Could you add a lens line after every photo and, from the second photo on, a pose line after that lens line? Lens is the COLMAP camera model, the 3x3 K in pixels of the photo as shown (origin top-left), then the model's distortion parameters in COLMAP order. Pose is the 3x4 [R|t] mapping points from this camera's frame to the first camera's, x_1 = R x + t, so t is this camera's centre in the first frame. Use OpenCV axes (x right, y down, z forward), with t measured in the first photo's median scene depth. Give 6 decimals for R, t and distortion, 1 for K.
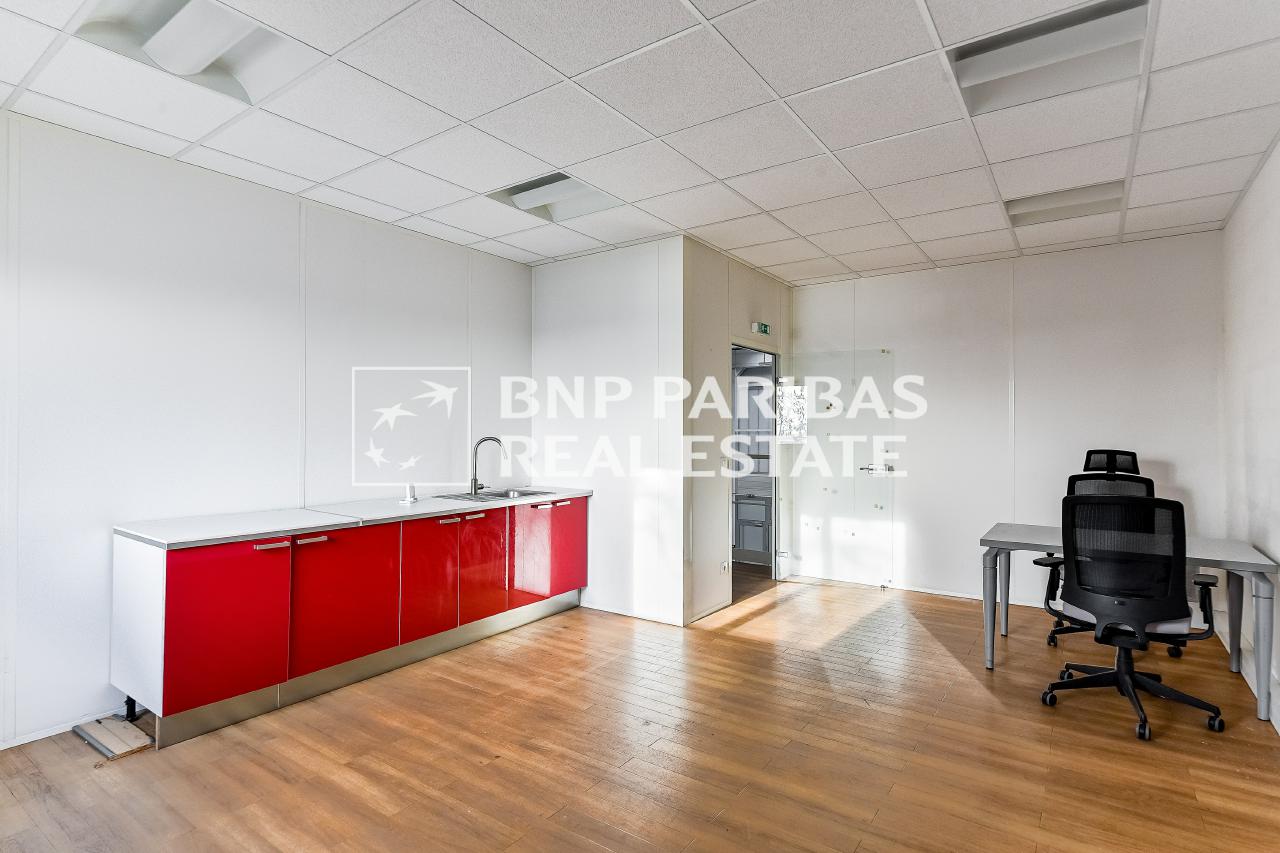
lens RADIAL K [[646.7, 0, 644.4], [0, 646.7, 429.9], [0, 0, 1]] dist [-0.000348, 0.000251]
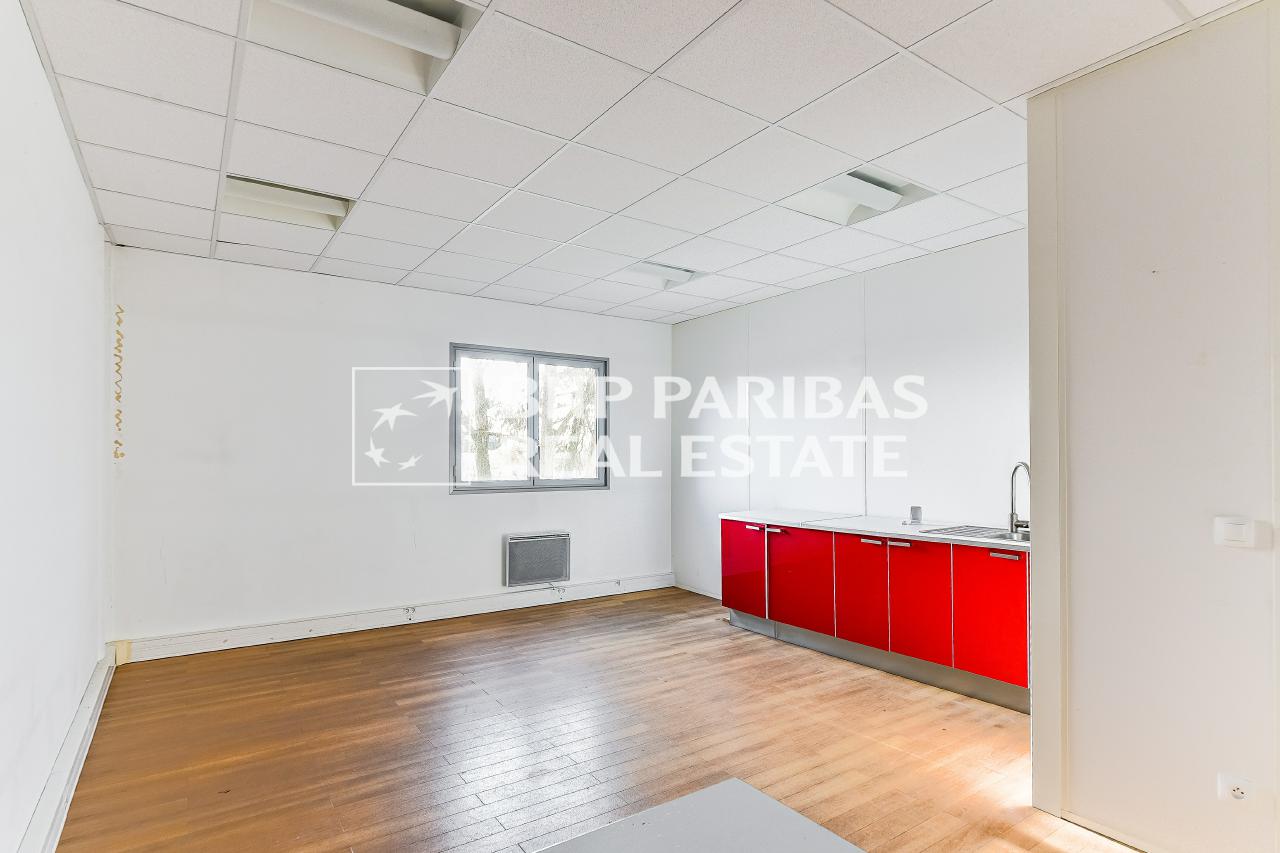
lens RADIAL K [[651.2, 0, 644.1], [0, 651.2, 434.7], [0, 0, 1]] dist [-0.002227, -0.000073]
pose [[-0.343397, -0.028341, -0.938763, 0.927365], [0.009870, 0.999381, -0.033781, -0.002776], [0.939139, -0.020866, -0.342904, 1.147270]]
